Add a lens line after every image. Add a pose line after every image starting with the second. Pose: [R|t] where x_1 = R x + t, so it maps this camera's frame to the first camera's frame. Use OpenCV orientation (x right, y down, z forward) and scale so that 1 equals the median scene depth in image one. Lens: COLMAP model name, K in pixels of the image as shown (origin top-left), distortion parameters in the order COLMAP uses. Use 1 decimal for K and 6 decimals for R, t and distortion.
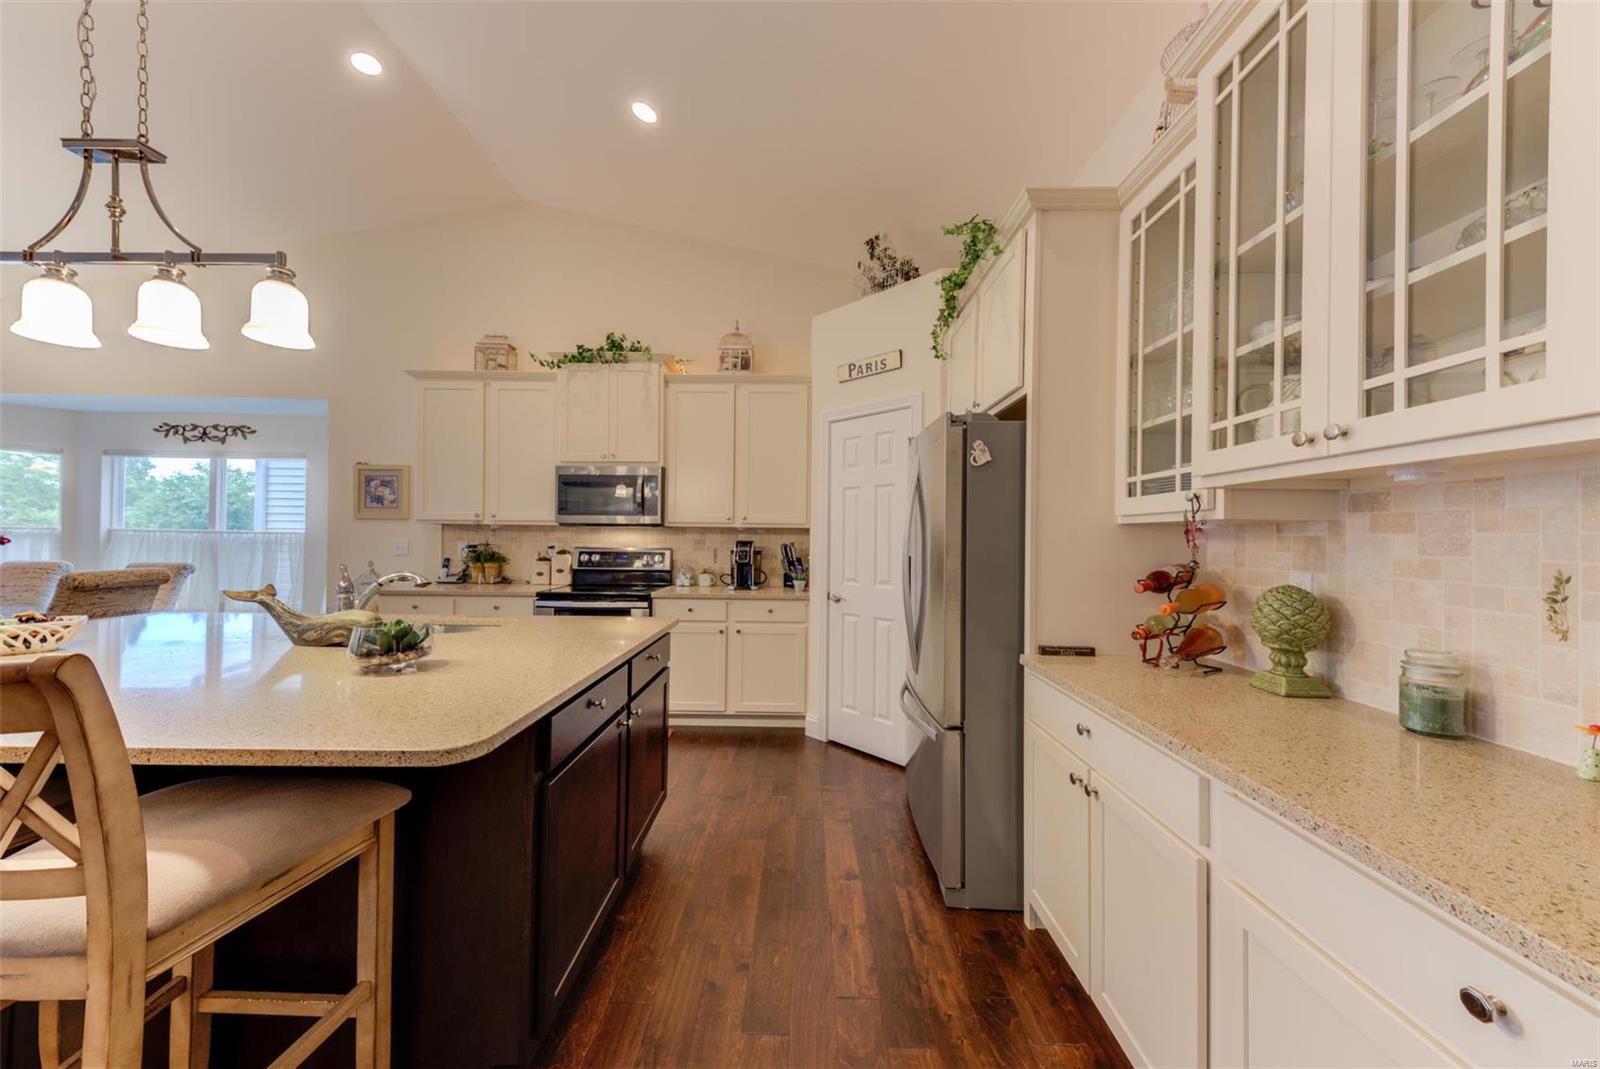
lens RADIAL K [[538.7, 0, 800.0], [0, 538.7, 534.5], [0, 0, 1]] dist [0.026697, -0.006700]
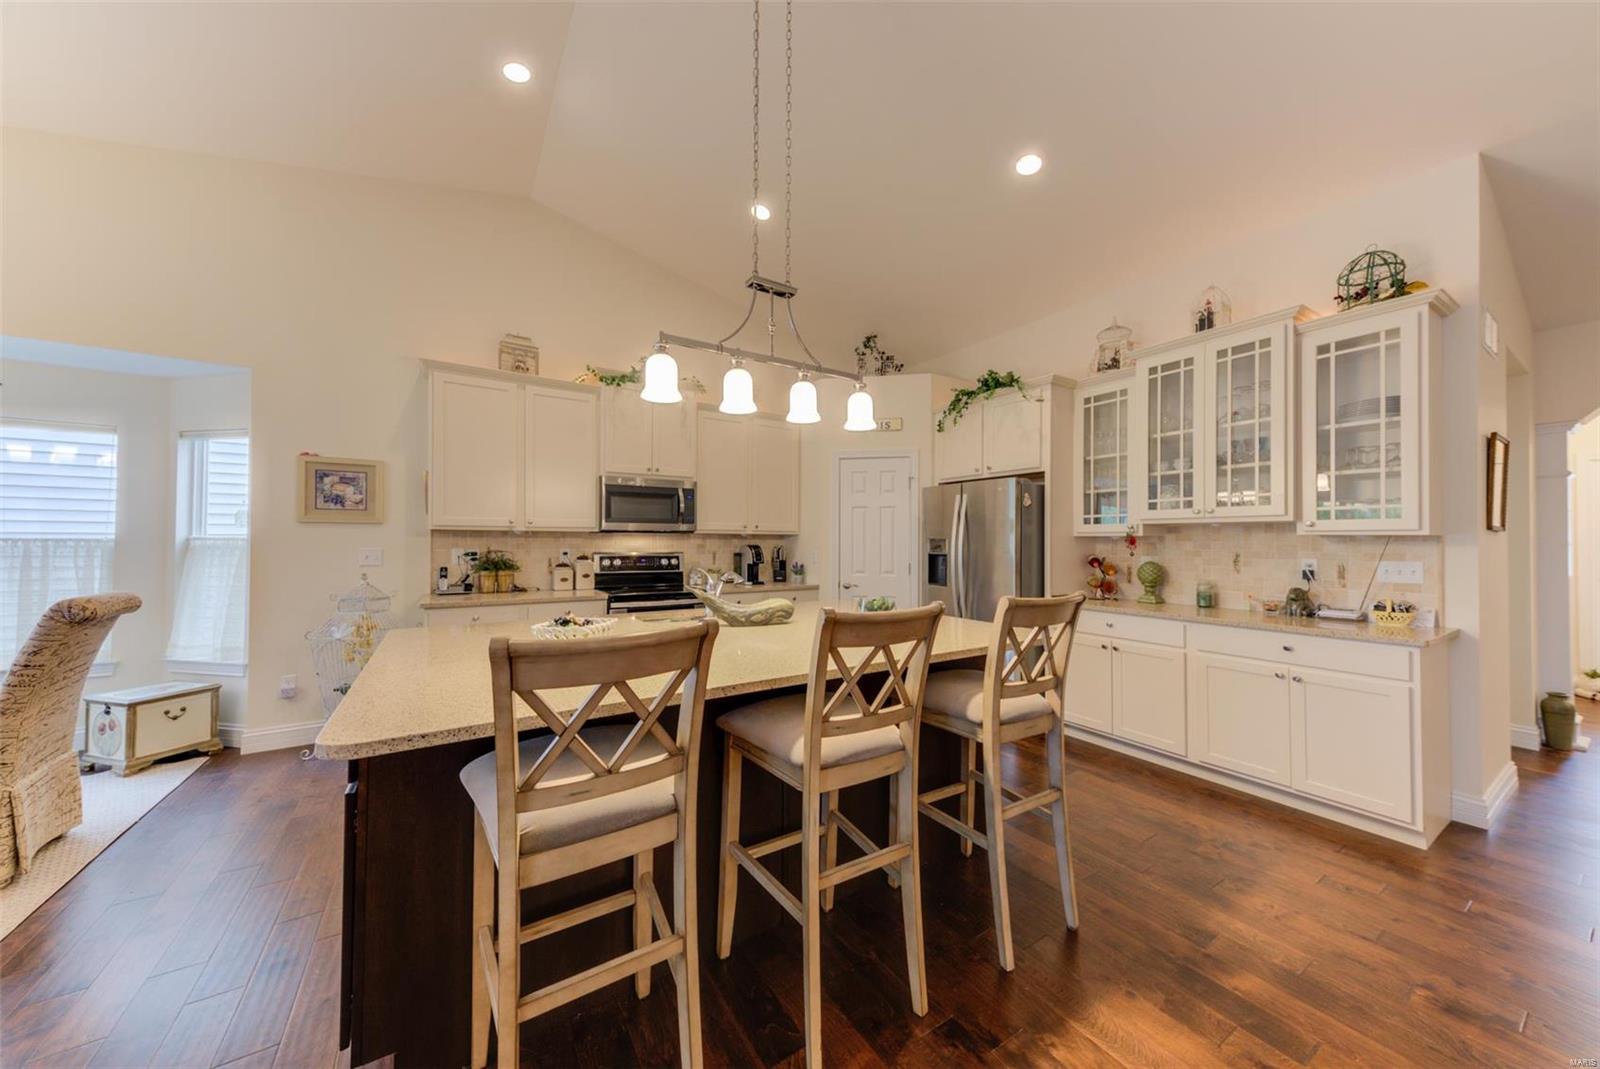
lens RADIAL K [[538.7, 0, 800.0], [0, 538.7, 534.5], [0, 0, 1]] dist [0.026697, -0.006700]
pose [[0.836380, 0.000661, 0.548150, -0.821703], [-0.000374, 1.000000, -0.000636, -0.013770], [-0.548150, 0.000327, 0.836380, -0.103932]]
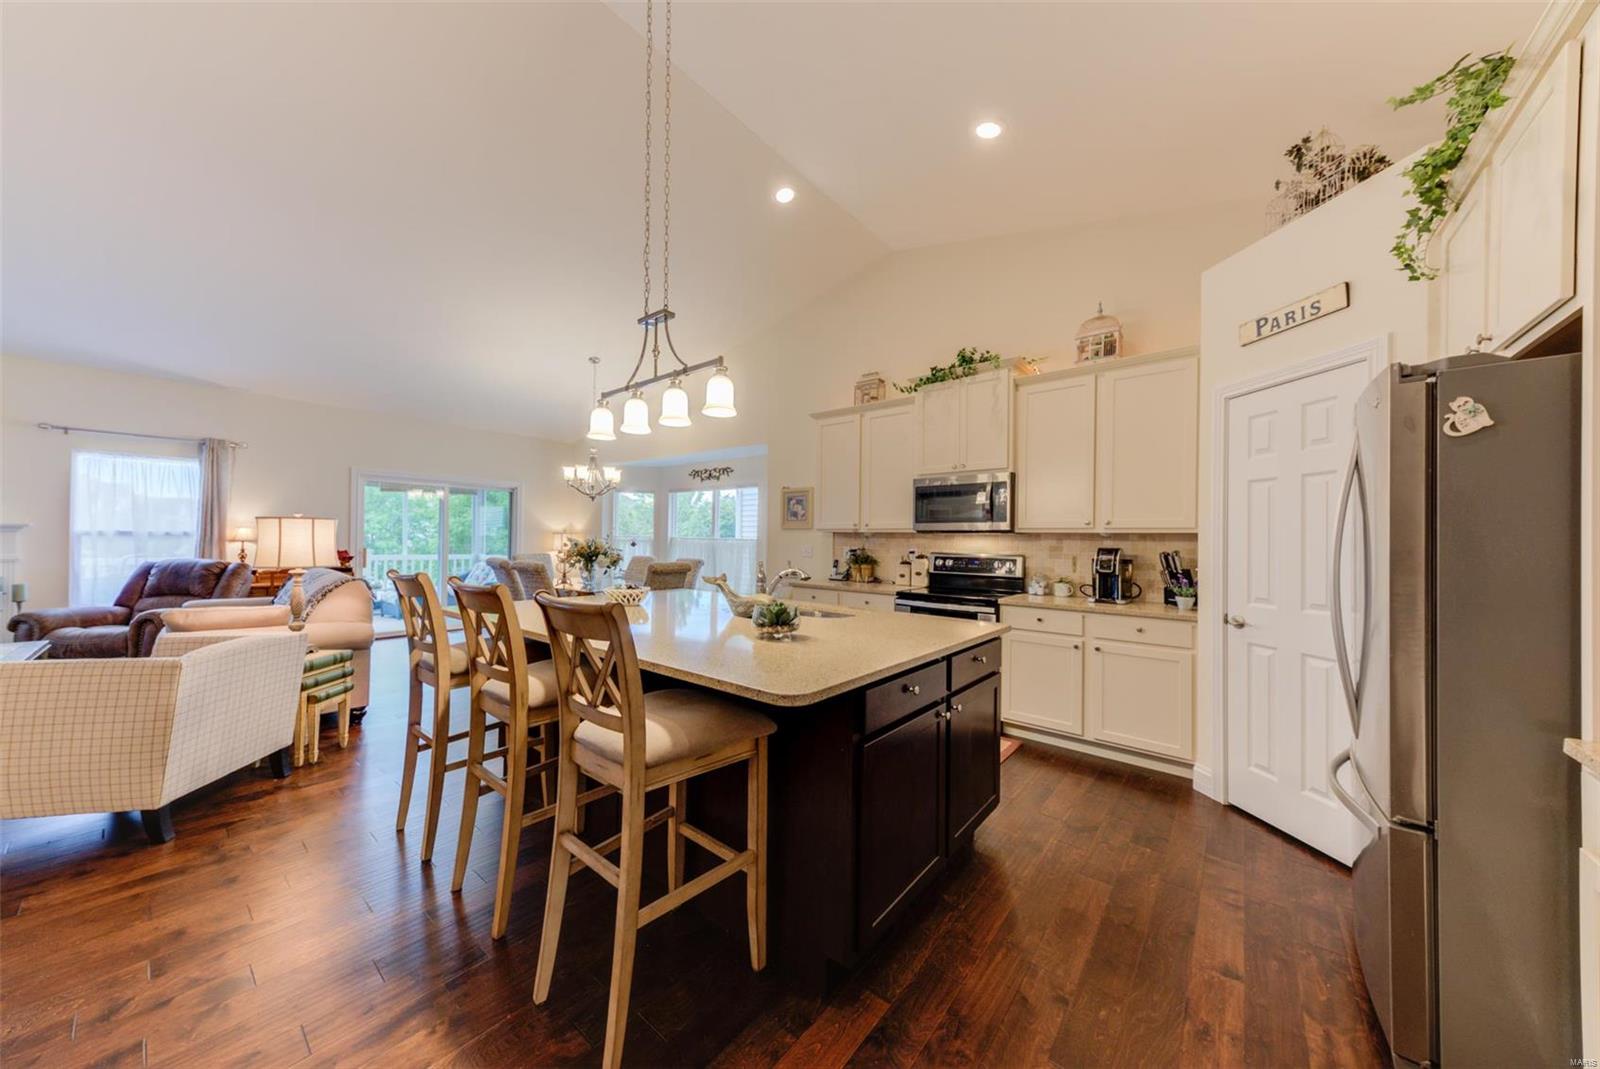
lens RADIAL K [[538.7, 0, 800.0], [0, 538.7, 534.5], [0, 0, 1]] dist [0.026697, -0.006700]
pose [[0.780268, -0.006897, -0.625407, 0.070362], [-0.000905, 0.999926, -0.012156, 0.000871], [0.625444, 0.010051, 0.780204, -0.013499]]
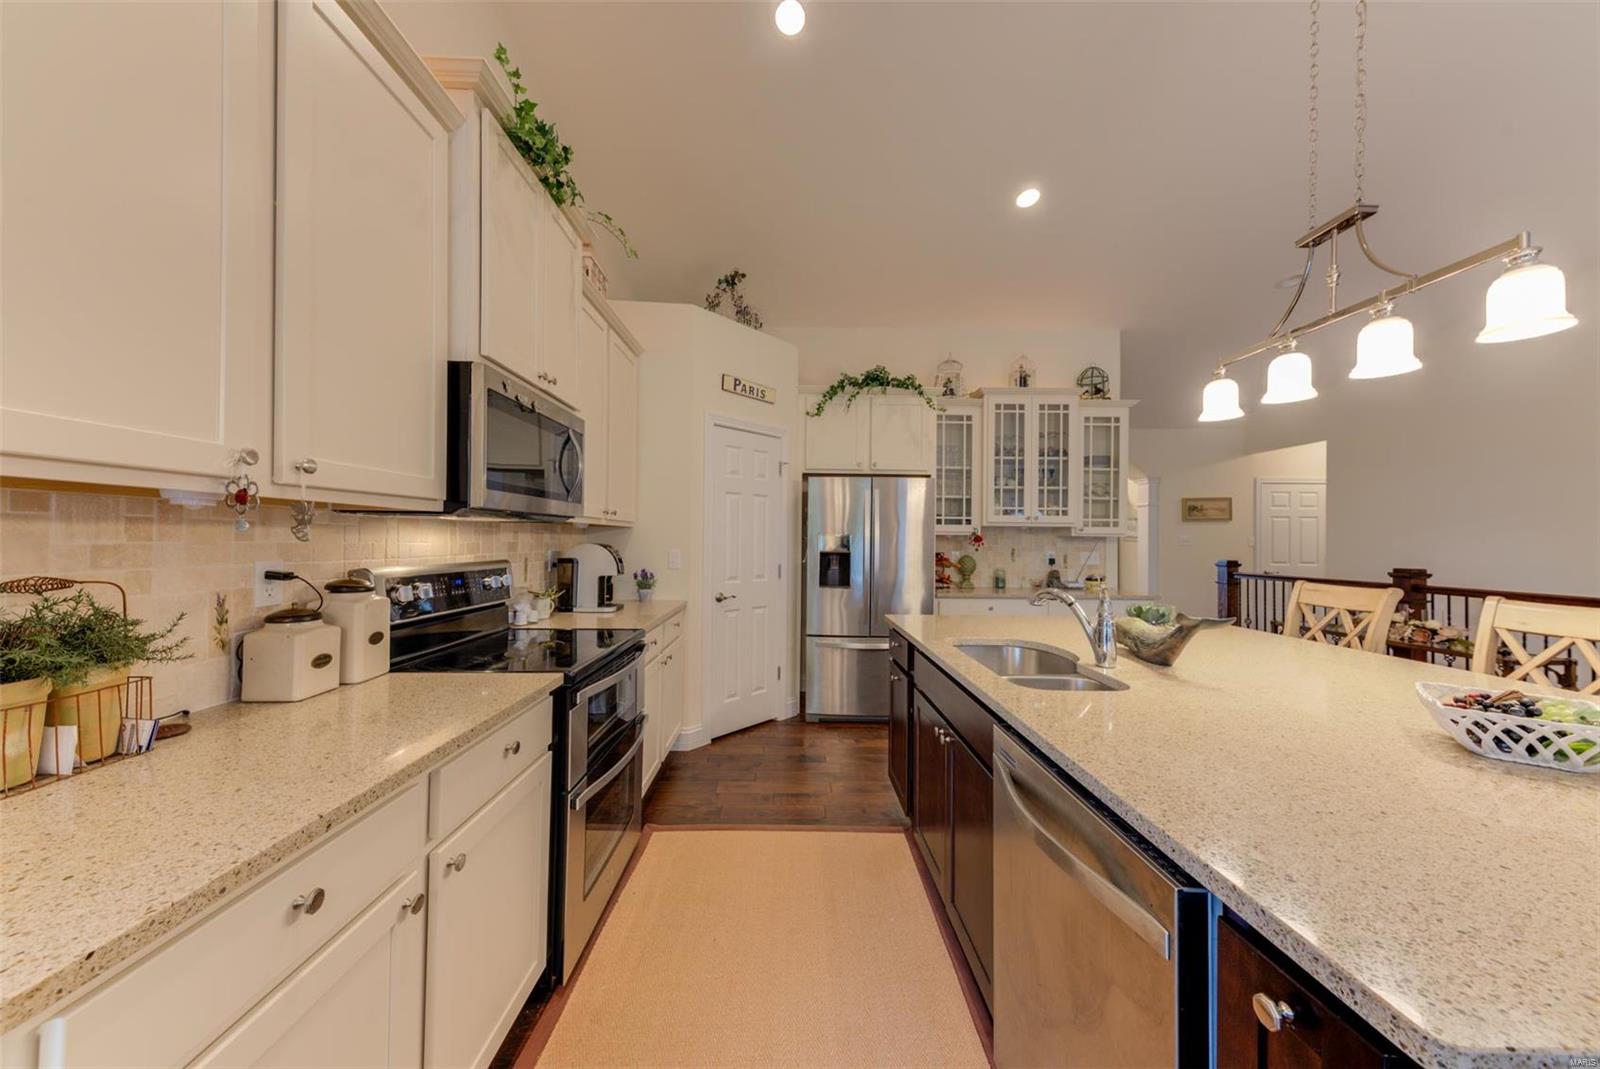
lens RADIAL K [[538.7, 0, 800.0], [0, 538.7, 534.5], [0, 0, 1]] dist [0.026697, -0.006700]
pose [[-0.033668, -0.001374, 0.999432, -0.997897], [-0.017612, 0.999845, 0.000782, -0.006484], [-0.999278, -0.017576, -0.033687, 0.909313]]
